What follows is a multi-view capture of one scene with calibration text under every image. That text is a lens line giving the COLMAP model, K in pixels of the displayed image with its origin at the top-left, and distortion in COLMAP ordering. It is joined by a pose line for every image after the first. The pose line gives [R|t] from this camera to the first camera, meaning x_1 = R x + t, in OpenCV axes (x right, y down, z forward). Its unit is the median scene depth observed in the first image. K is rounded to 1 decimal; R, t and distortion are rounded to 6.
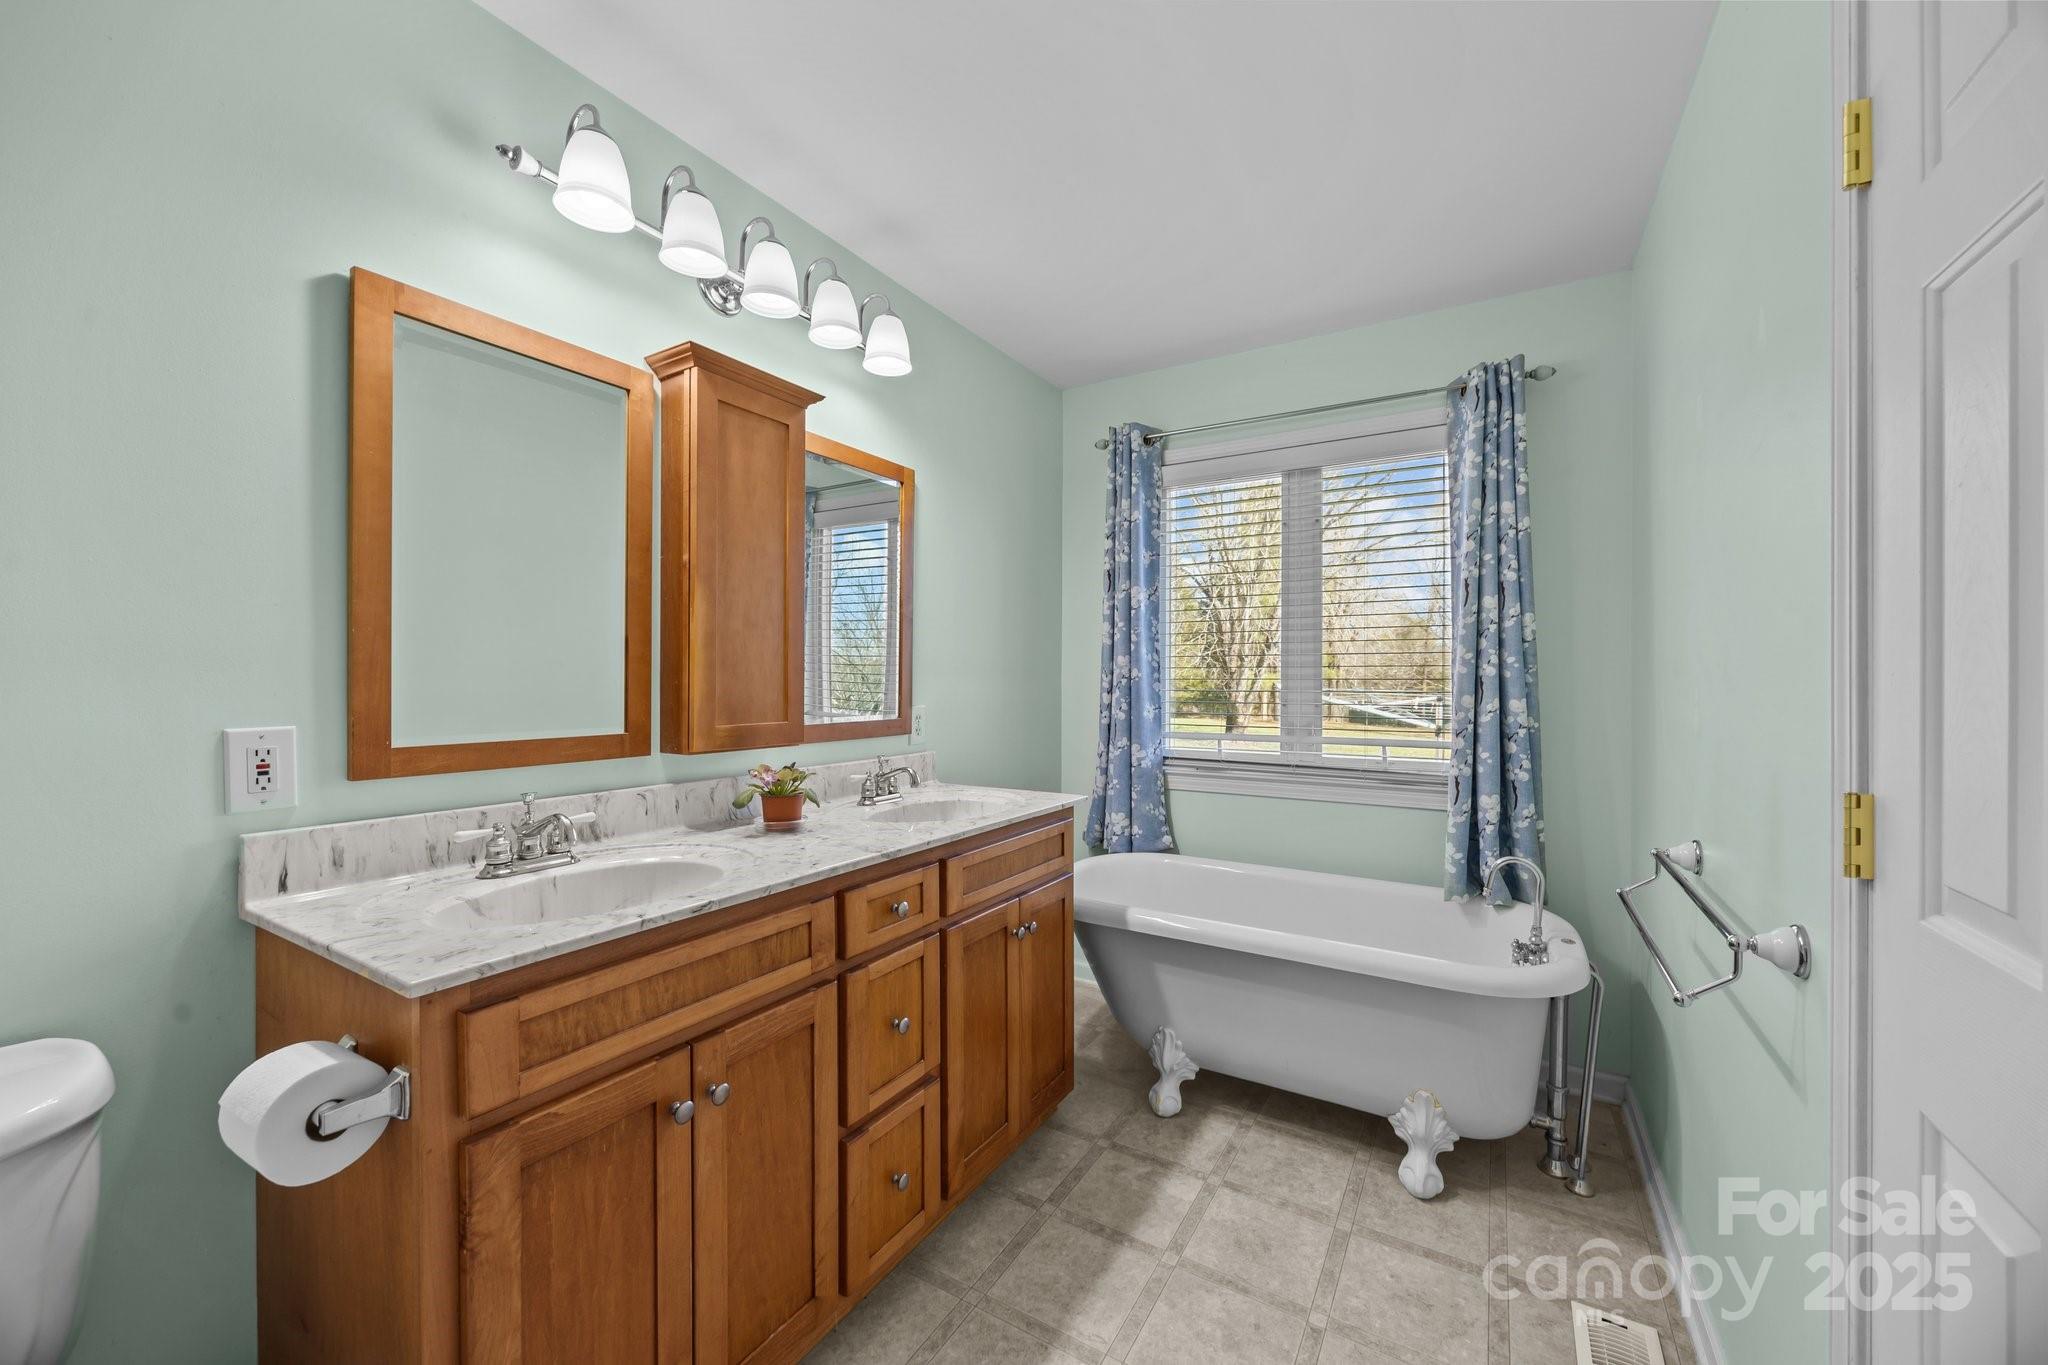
lens RADIAL K [[788.6, 0, 1021.4], [0, 788.6, 681.5], [0, 0, 1]] dist [-0.000744, -0.001375]
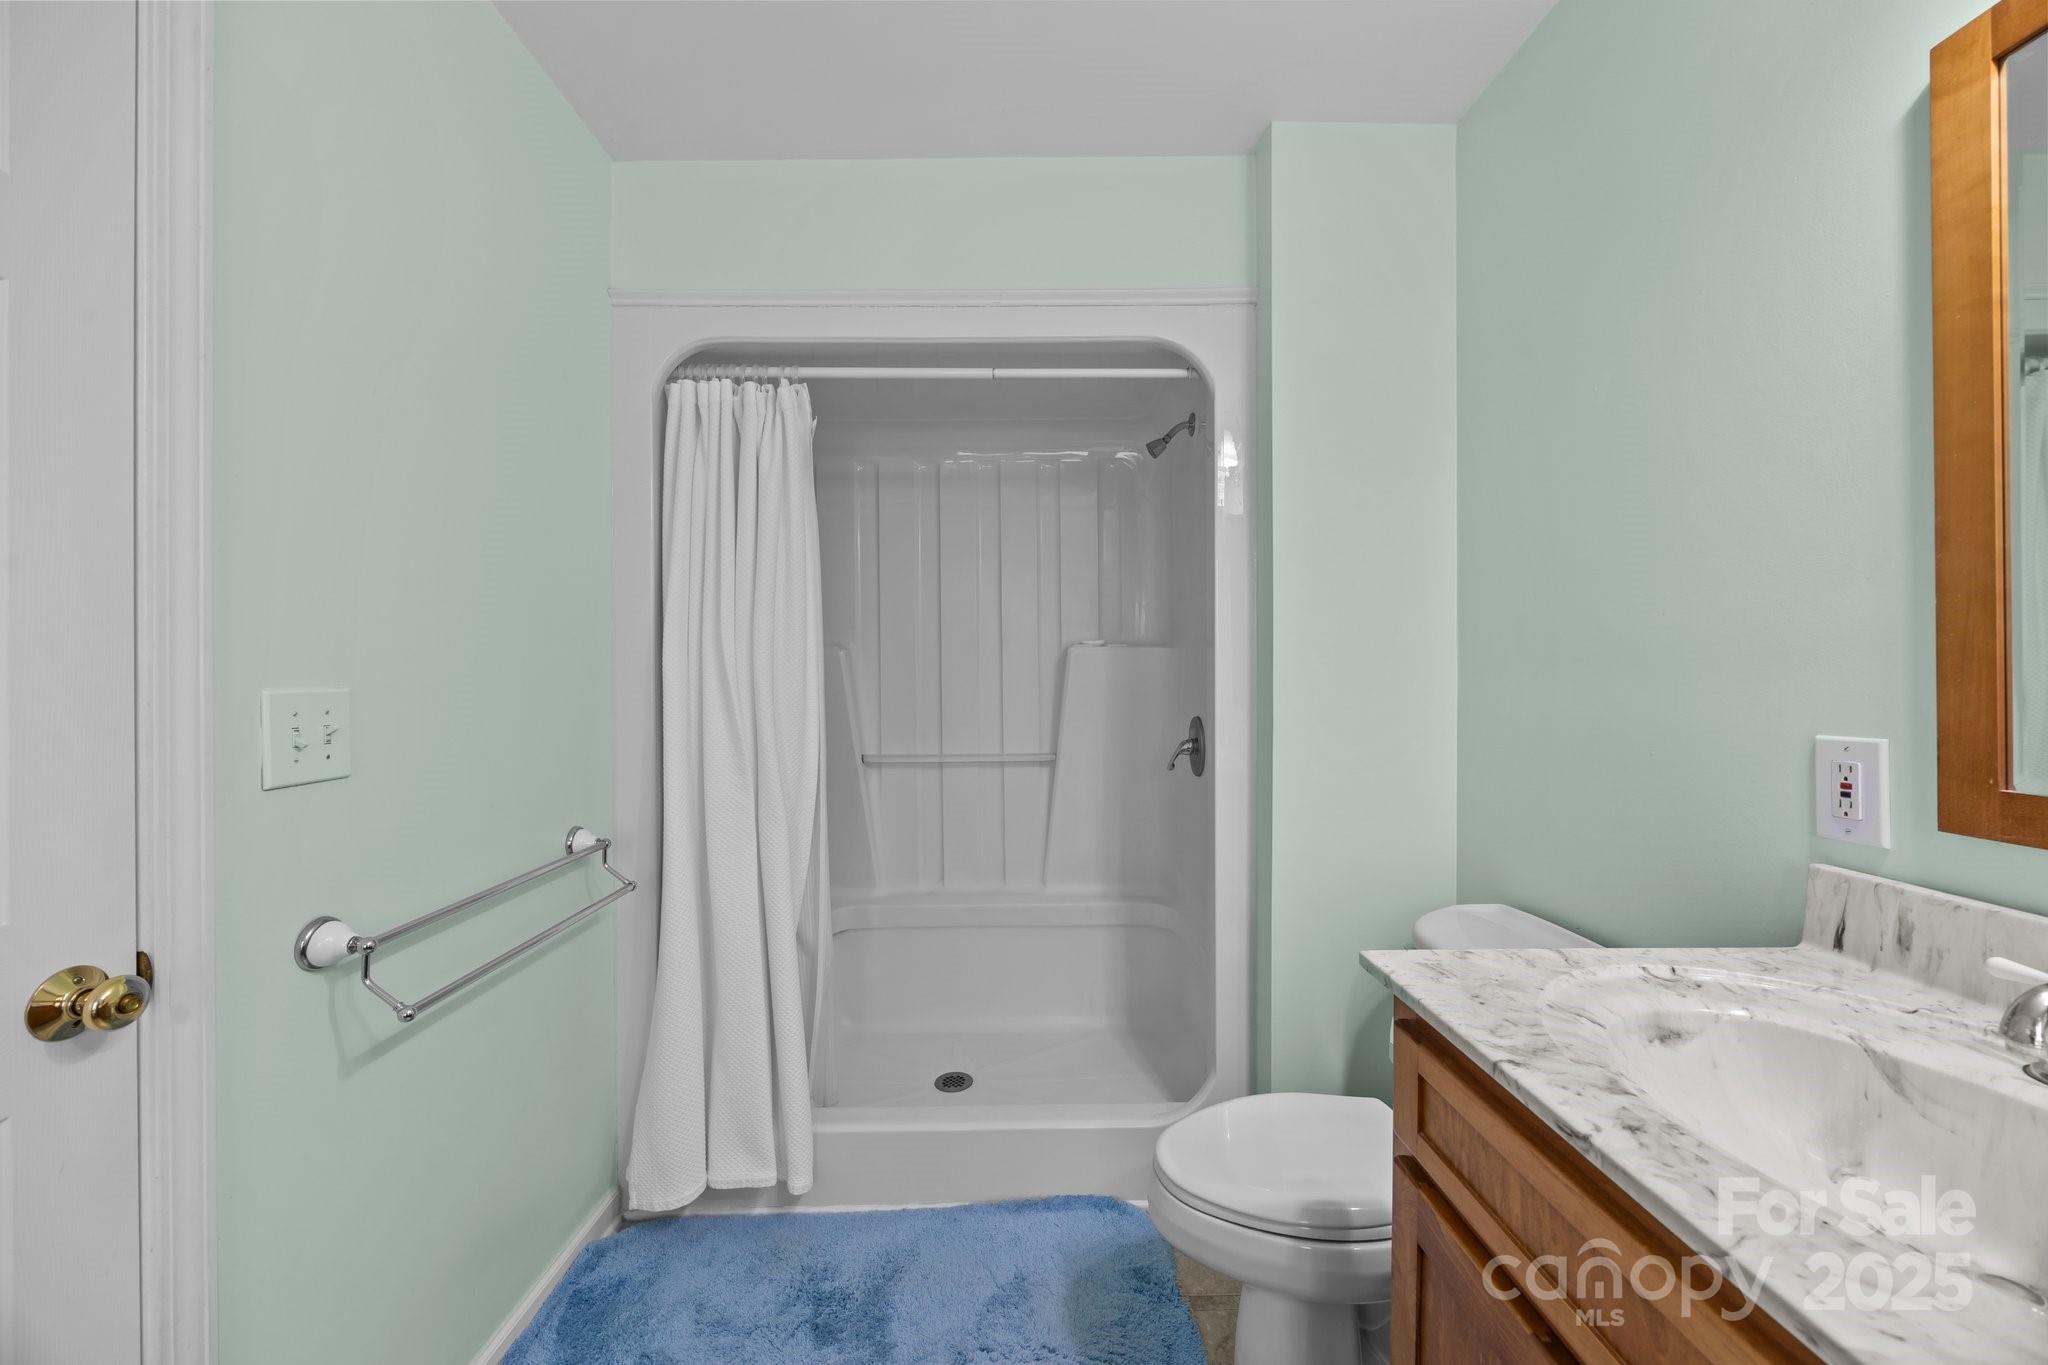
lens RADIAL K [[788.6, 0, 1028.0], [0, 788.6, 675.4], [0, 0, 1]] dist [-0.000744, -0.001375]
pose [[-0.847787, 0.001011, -0.530336, 0.153143], [0.000891, 0.999999, 0.000482, -0.004673], [0.530336, -0.000064, -0.847788, 1.227336]]
